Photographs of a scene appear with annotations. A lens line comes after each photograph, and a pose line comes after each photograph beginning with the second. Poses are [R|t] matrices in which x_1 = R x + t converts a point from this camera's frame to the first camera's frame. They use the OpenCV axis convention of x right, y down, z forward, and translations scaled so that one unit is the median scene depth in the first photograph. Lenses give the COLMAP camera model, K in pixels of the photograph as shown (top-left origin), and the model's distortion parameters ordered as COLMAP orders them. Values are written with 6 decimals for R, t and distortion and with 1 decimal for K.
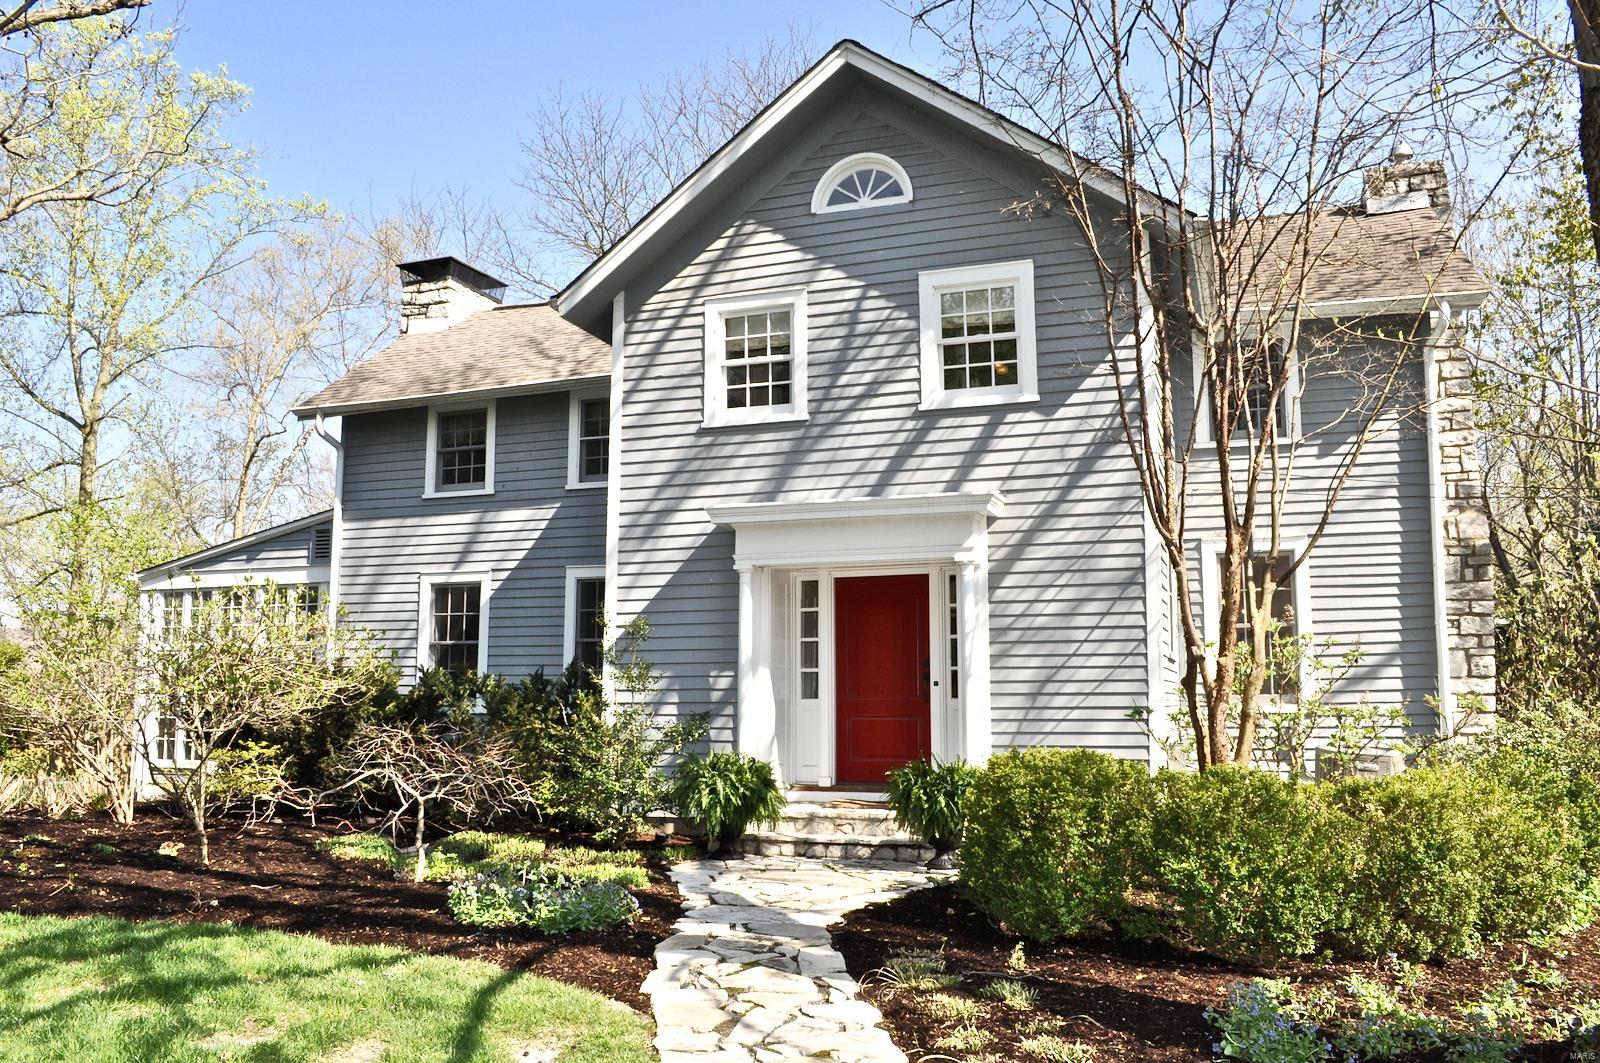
lens RADIAL K [[1267.8, 0, 800.0], [0, 1267.8, 531.5], [0, 0, 1]] dist [-0.094475, 0.008691]
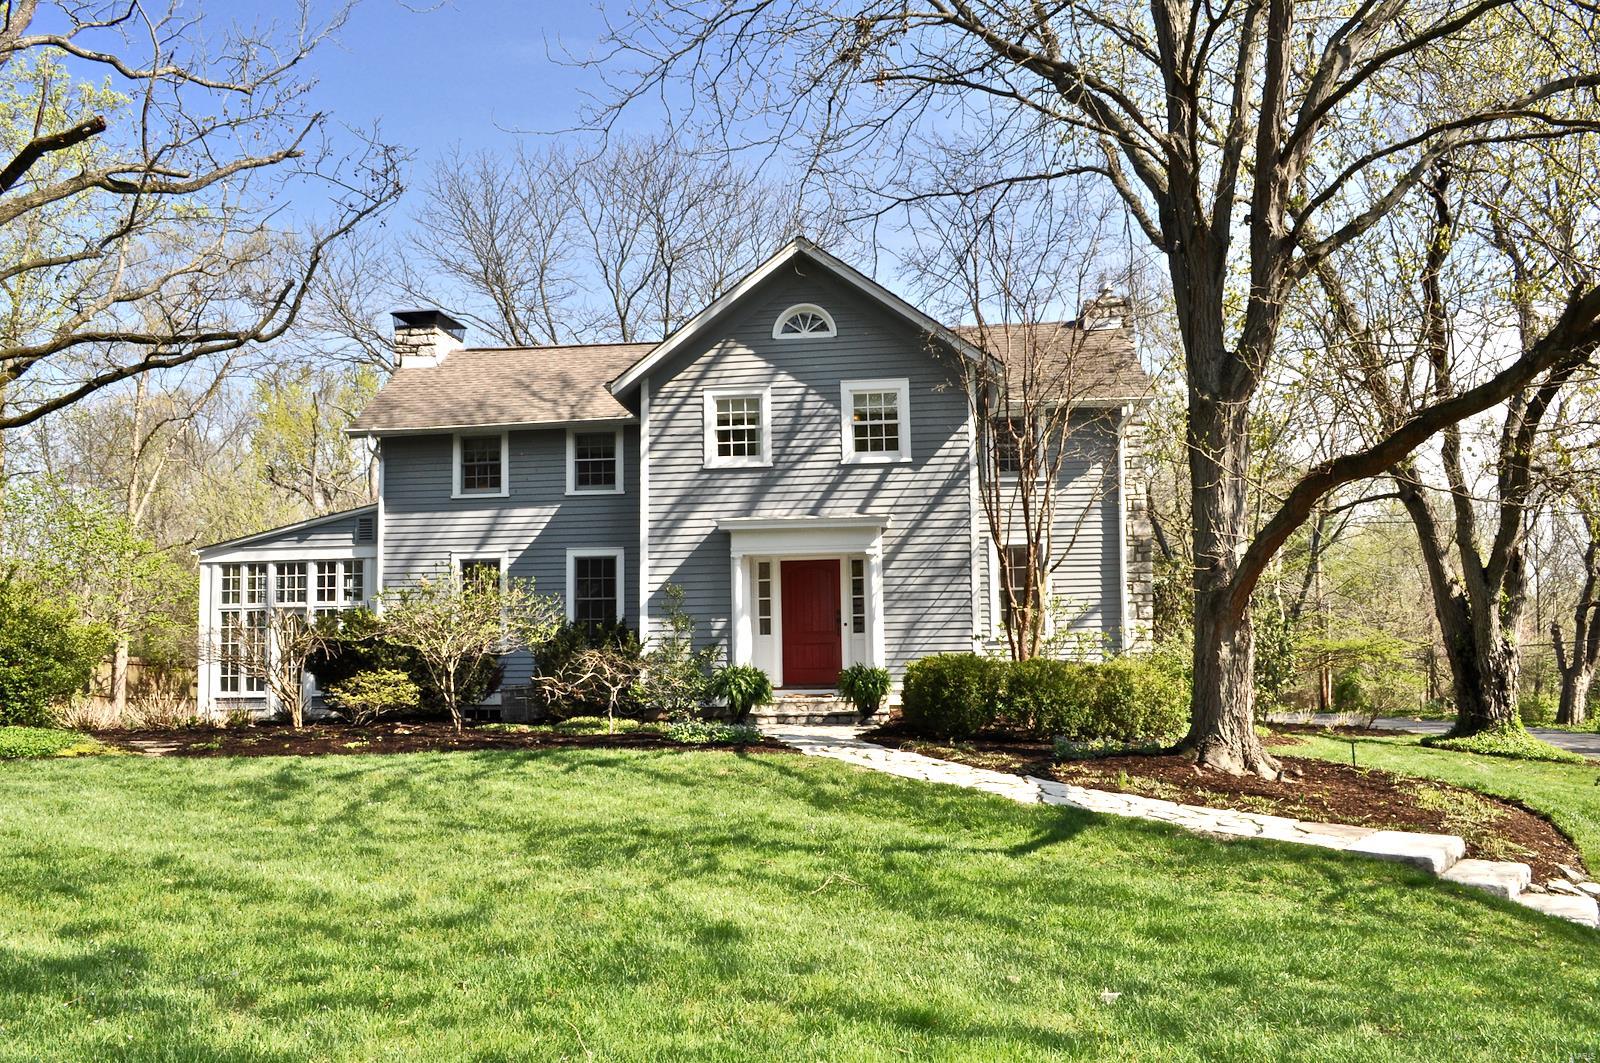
lens RADIAL K [[1267.8, 0, 800.0], [0, 1267.8, 531.5], [0, 0, 1]] dist [-0.094475, 0.008691]
pose [[0.971902, 0.005548, 0.235320, -0.341549], [-0.014926, 0.999163, 0.038090, -0.065759], [-0.234911, -0.040533, 0.971171, -0.611752]]
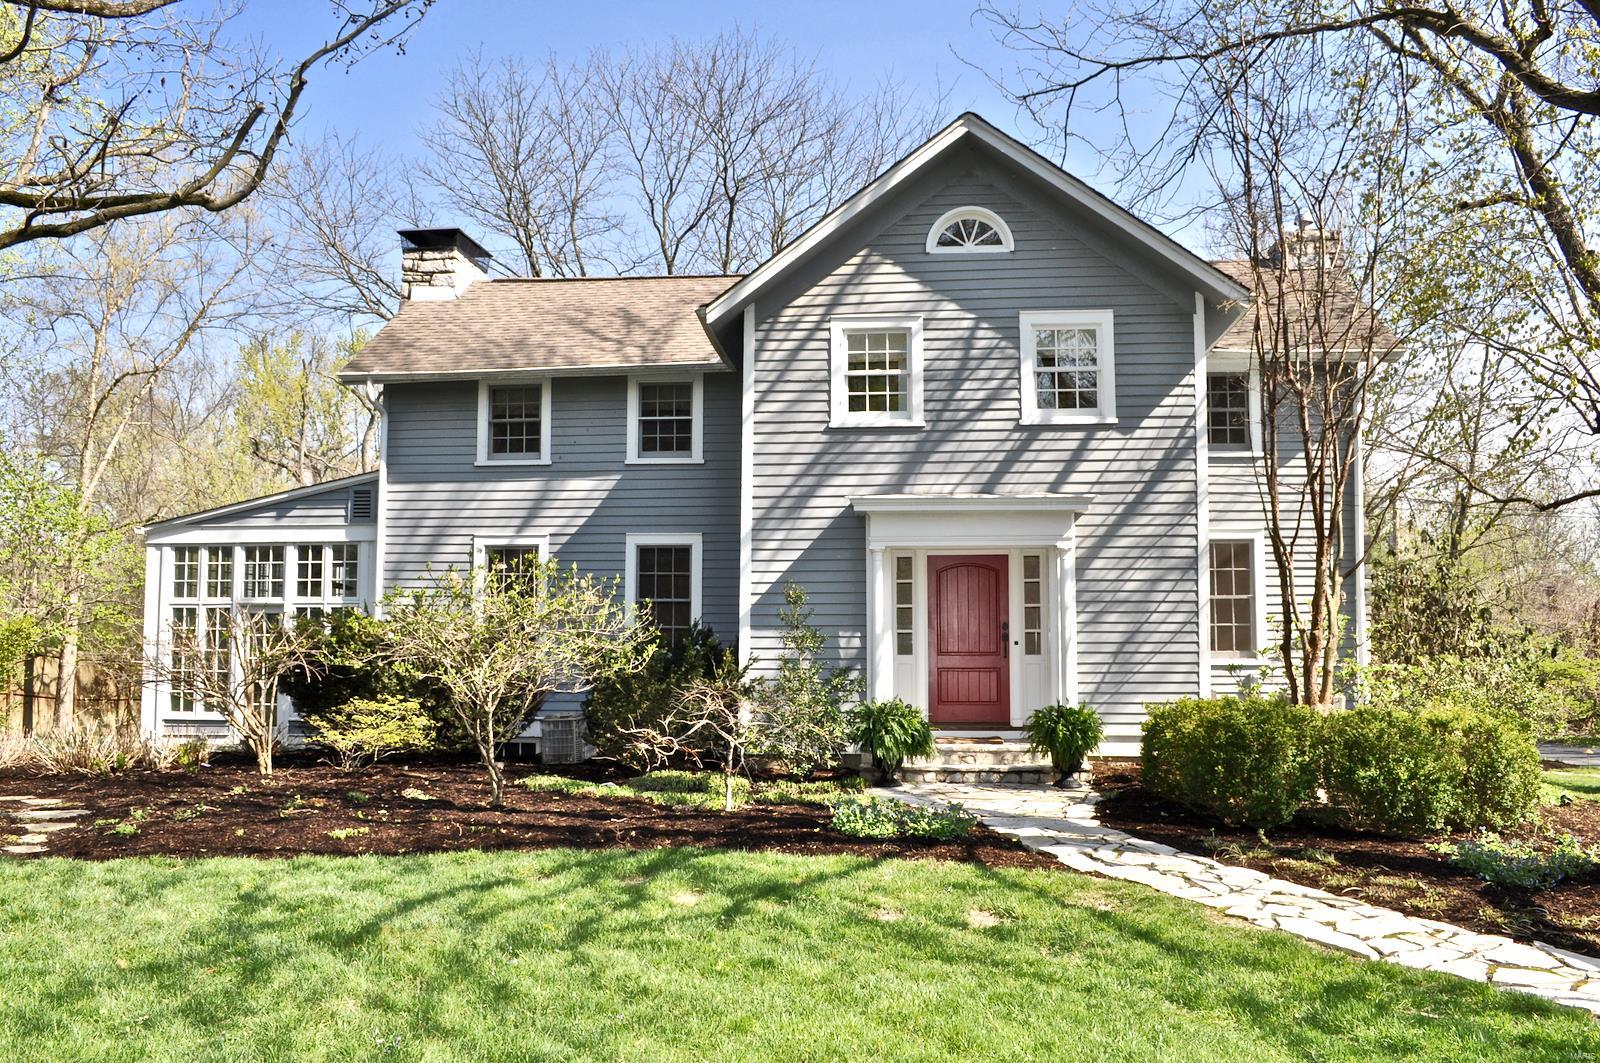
lens RADIAL K [[1267.8, 0, 800.0], [0, 1267.8, 531.5], [0, 0, 1]] dist [-0.094475, 0.008691]
pose [[0.969945, 0.021528, 0.242370, -0.393019], [-0.033394, 0.998431, 0.044958, -0.037324], [-0.241022, -0.051701, 0.969142, -0.146943]]
